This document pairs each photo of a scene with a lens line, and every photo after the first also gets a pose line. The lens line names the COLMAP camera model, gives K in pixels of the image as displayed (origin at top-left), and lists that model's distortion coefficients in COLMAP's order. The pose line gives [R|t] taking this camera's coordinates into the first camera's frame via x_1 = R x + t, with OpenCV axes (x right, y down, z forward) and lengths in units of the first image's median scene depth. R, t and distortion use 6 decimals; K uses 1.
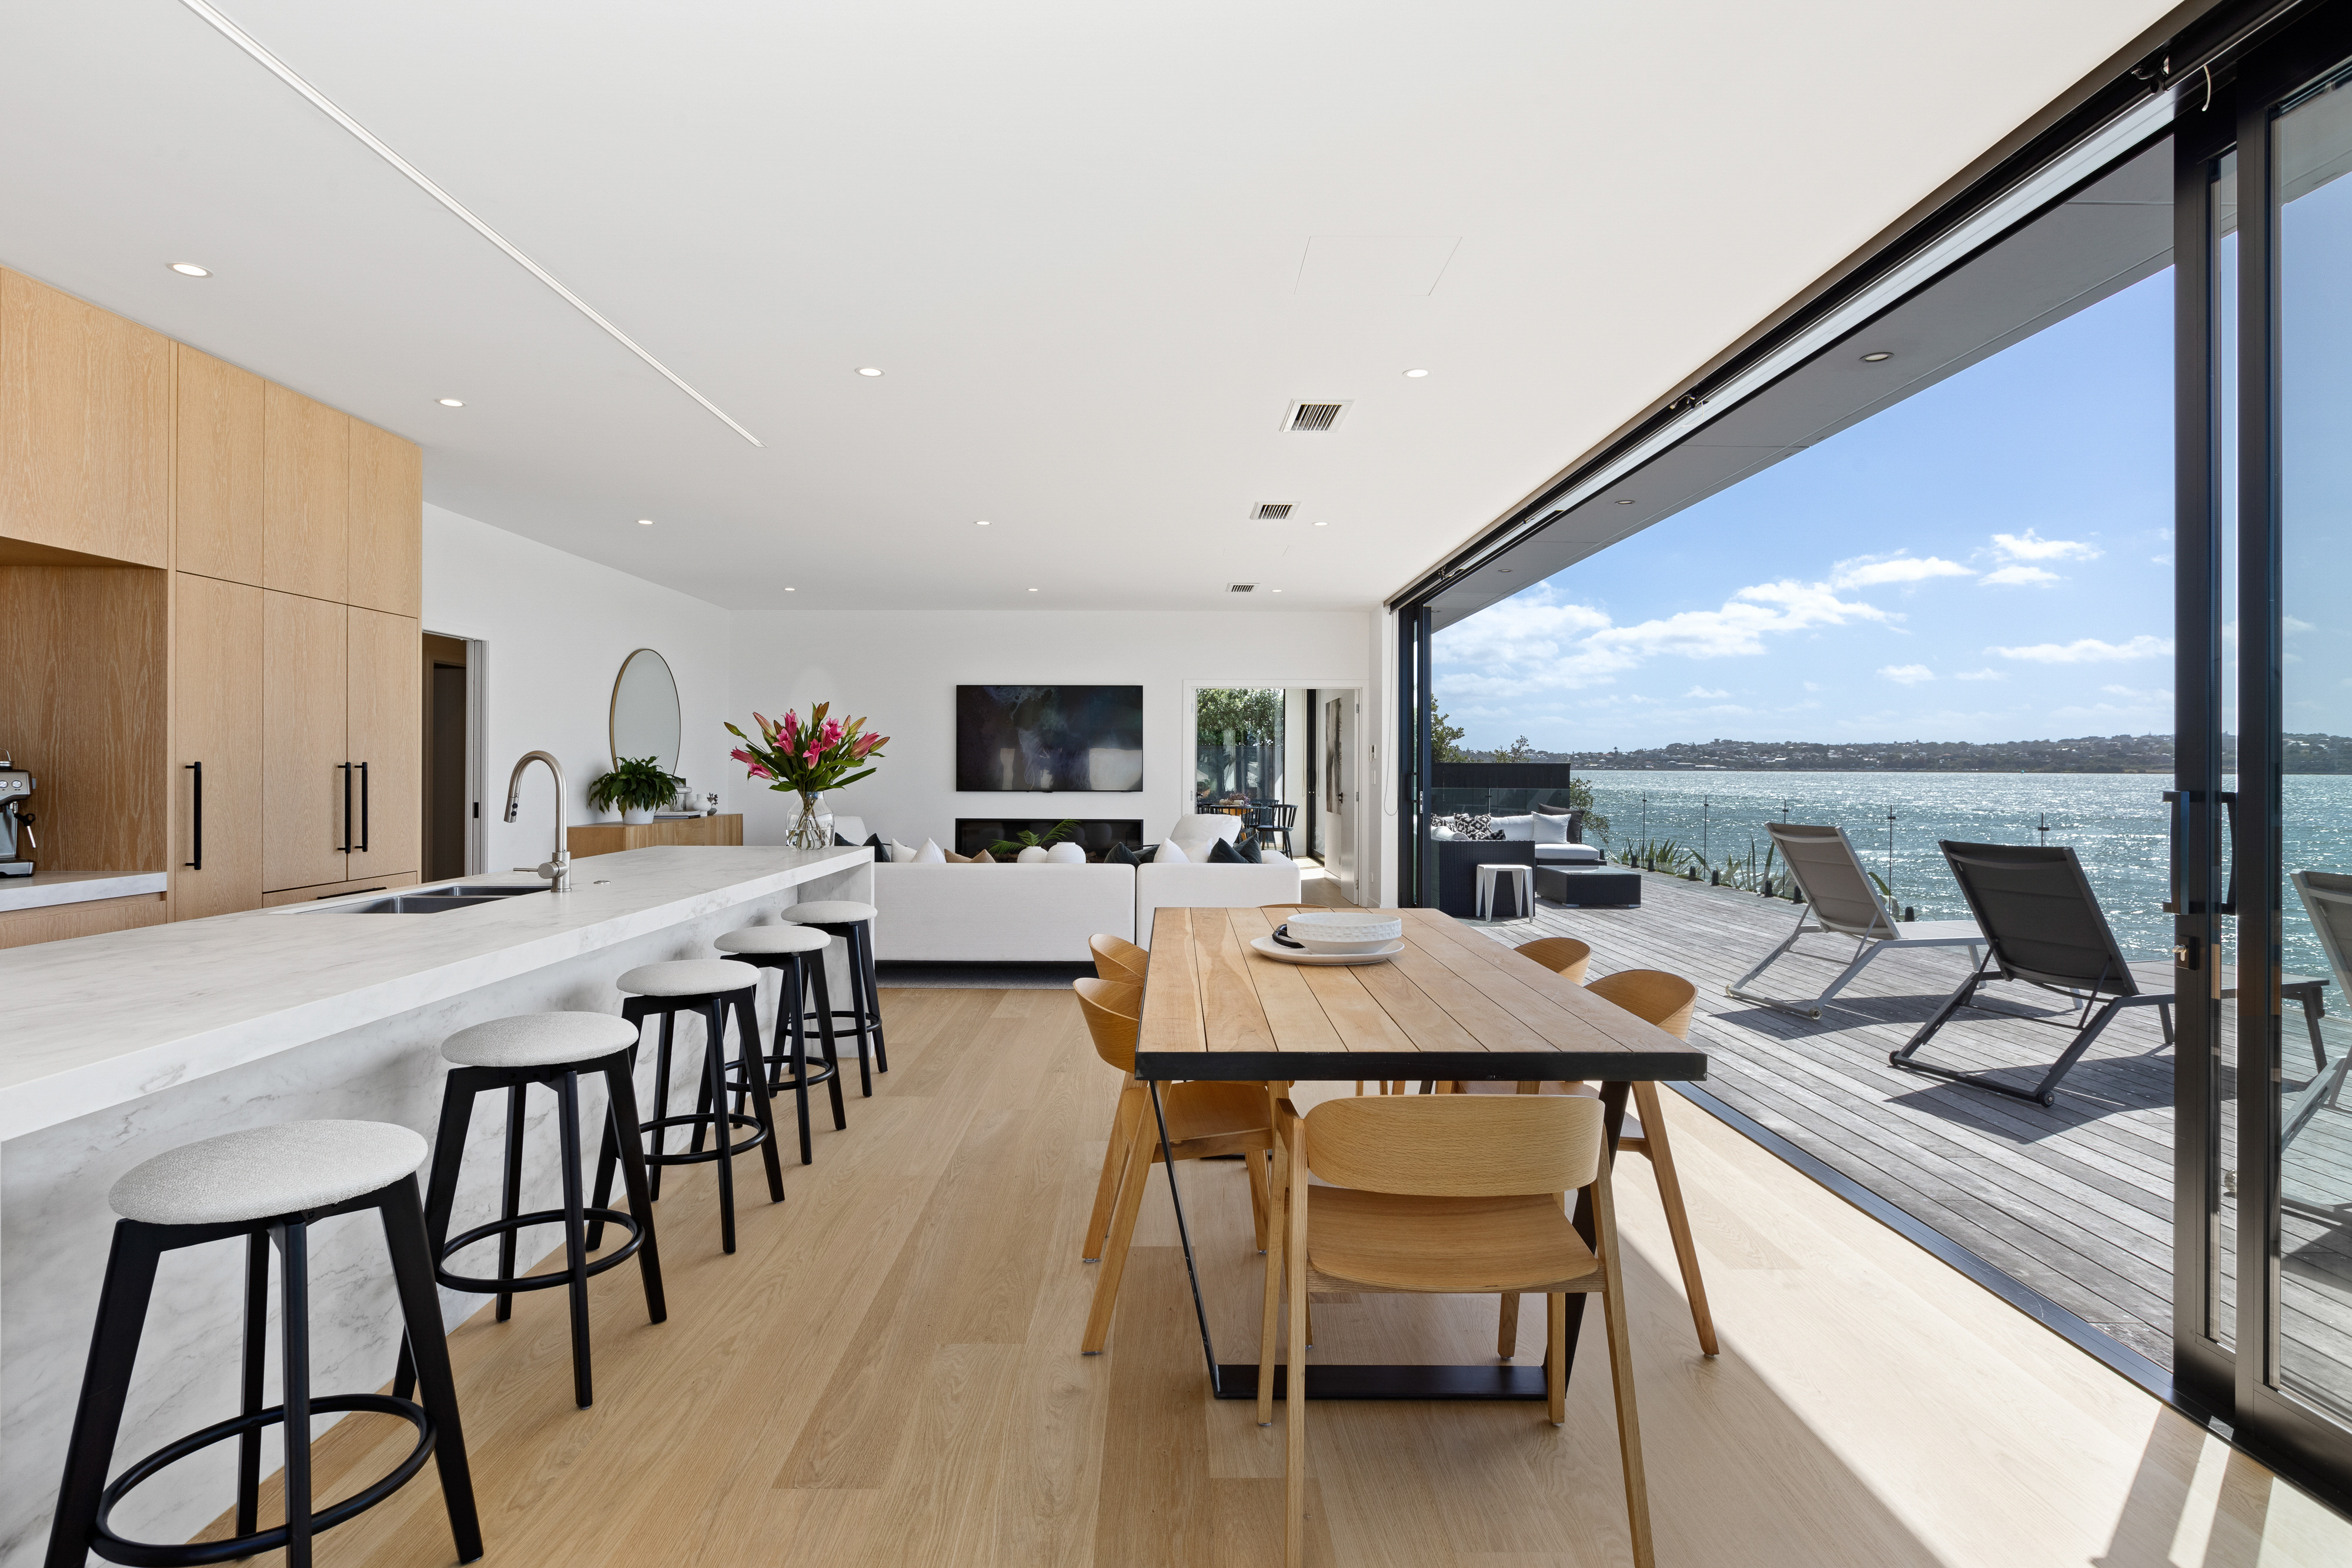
lens RADIAL K [[1232.5, 0, 1175.2], [0, 1232.5, 760.2], [0, 0, 1]] dist [0.001608, -0.000413]
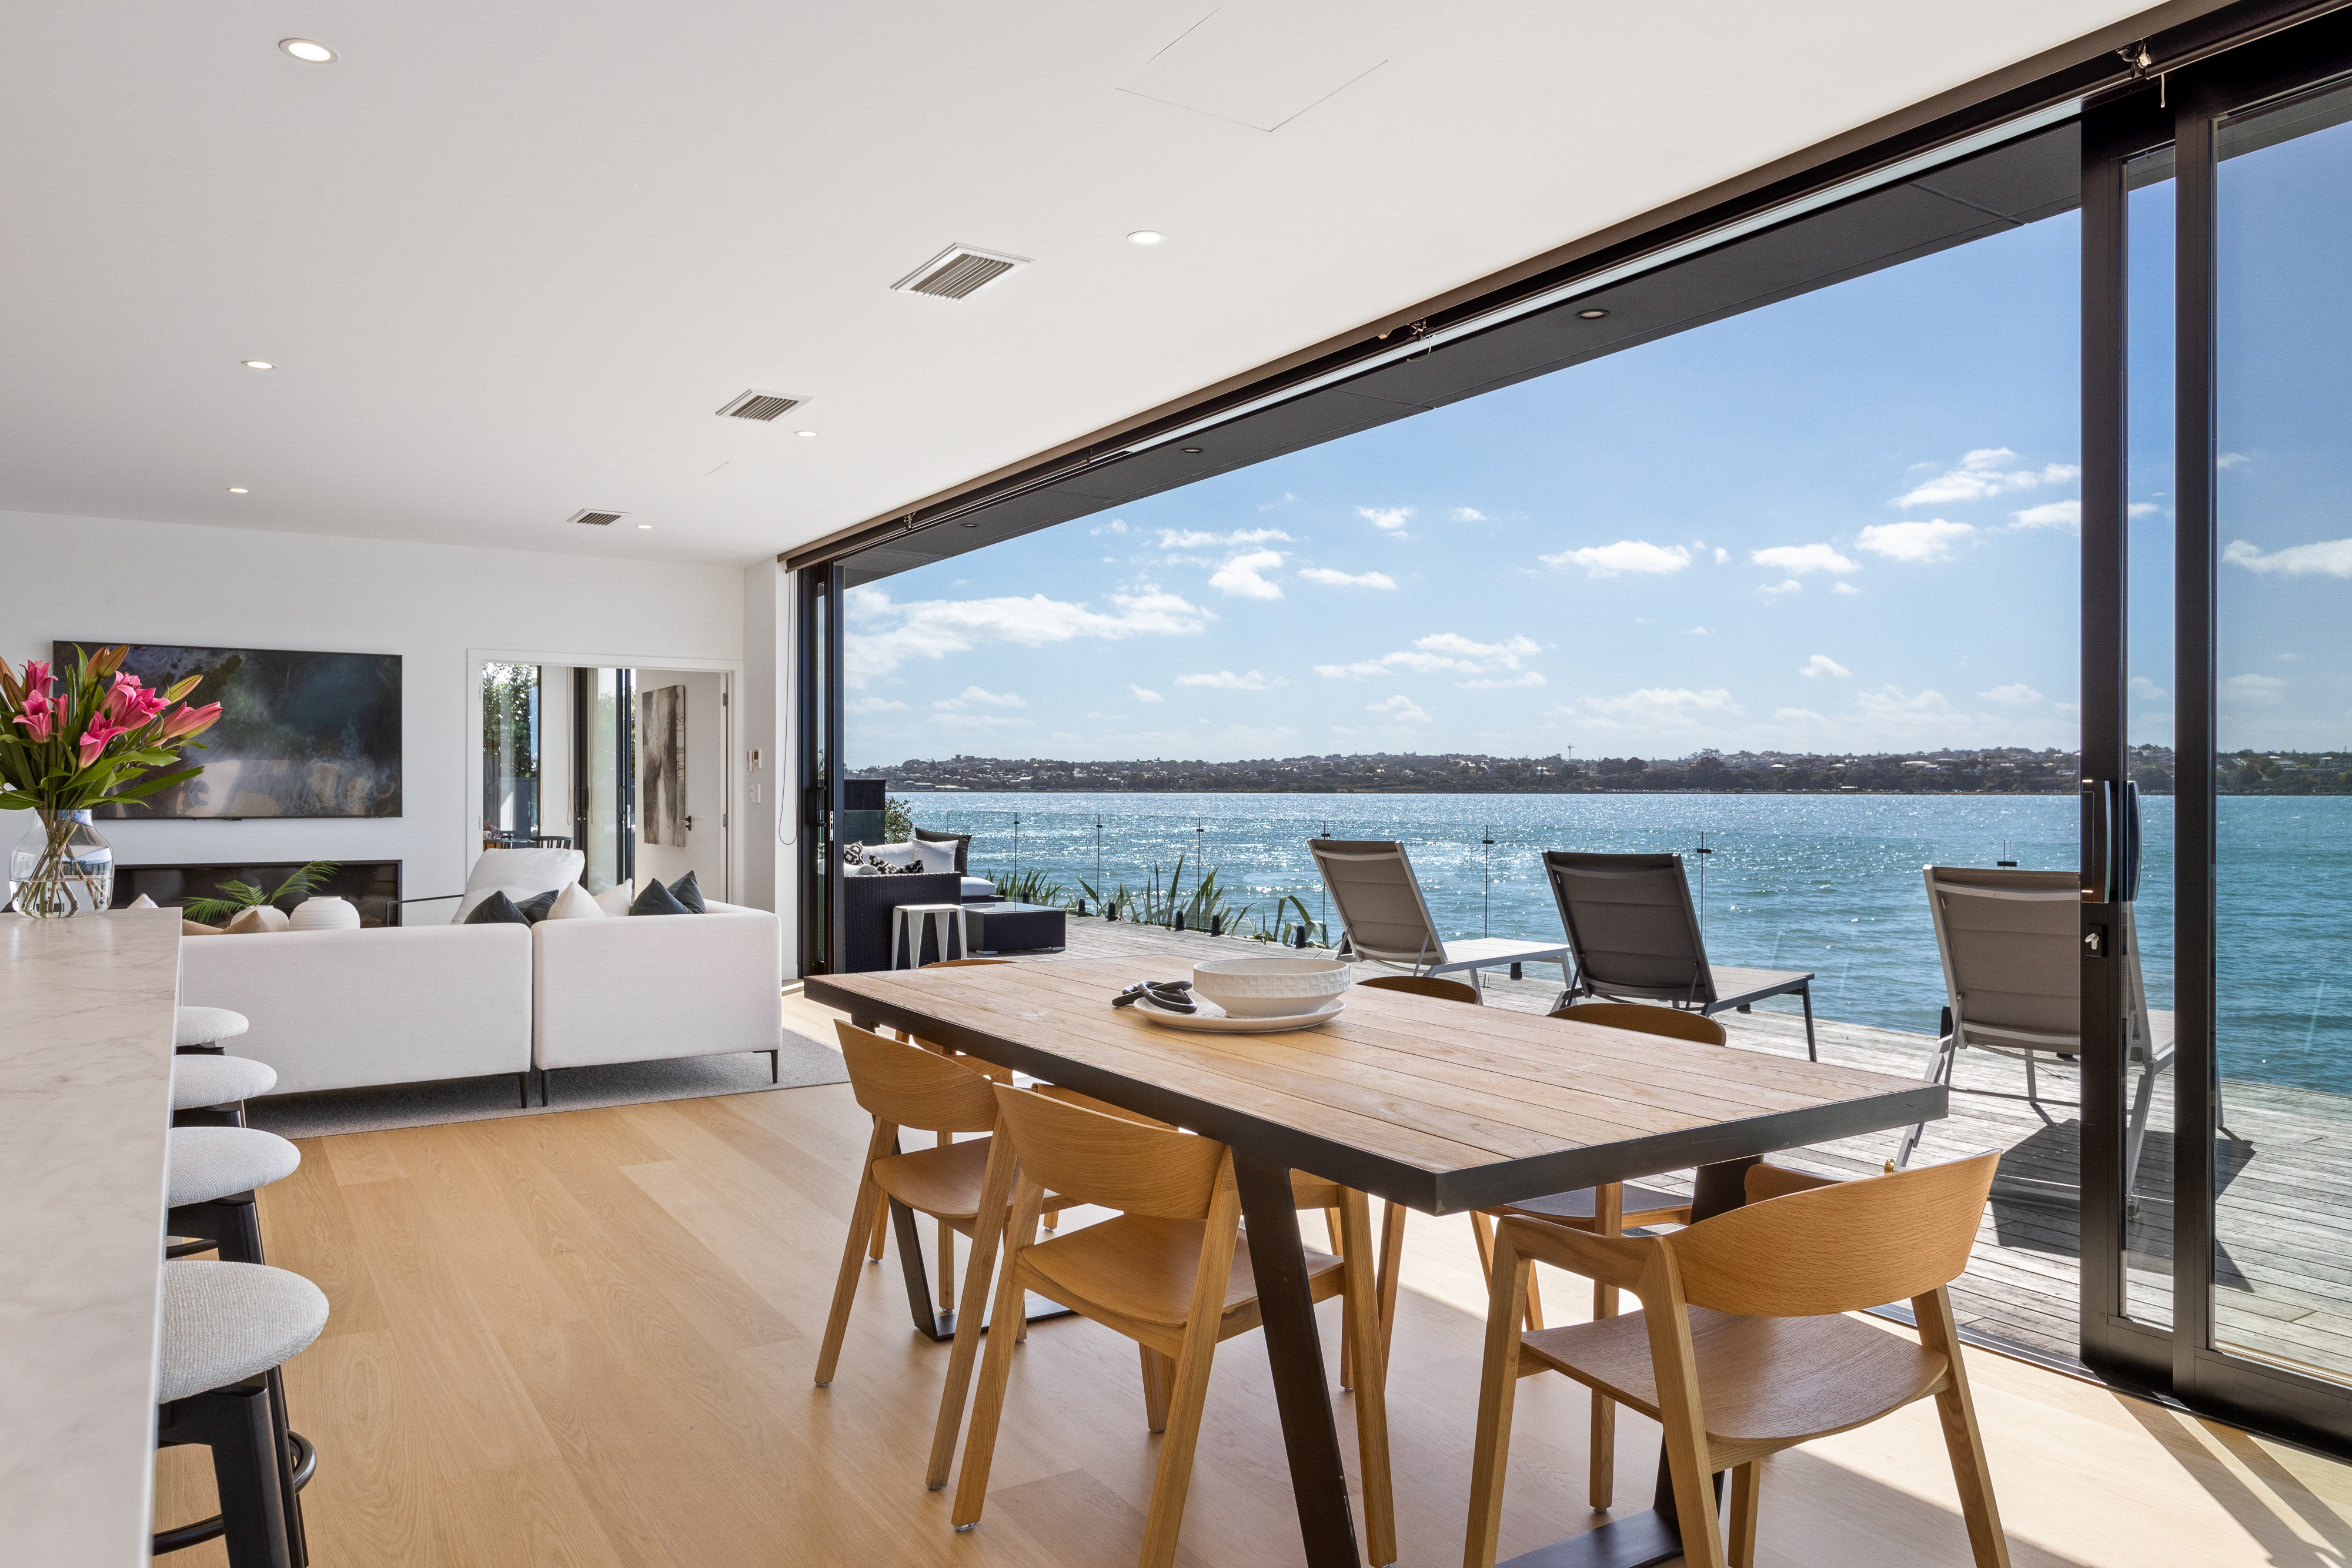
lens RADIAL K [[1558.8, 0, 1176.0], [0, 1558.8, 784.0], [0, 0, 1]] dist [0.003244, -0.000320]
pose [[0.848063, -0.001016, 0.529895, -0.141059], [-0.000346, 0.999997, 0.002472, 0.007100], [-0.529896, -0.002280, 0.848060, 0.091634]]
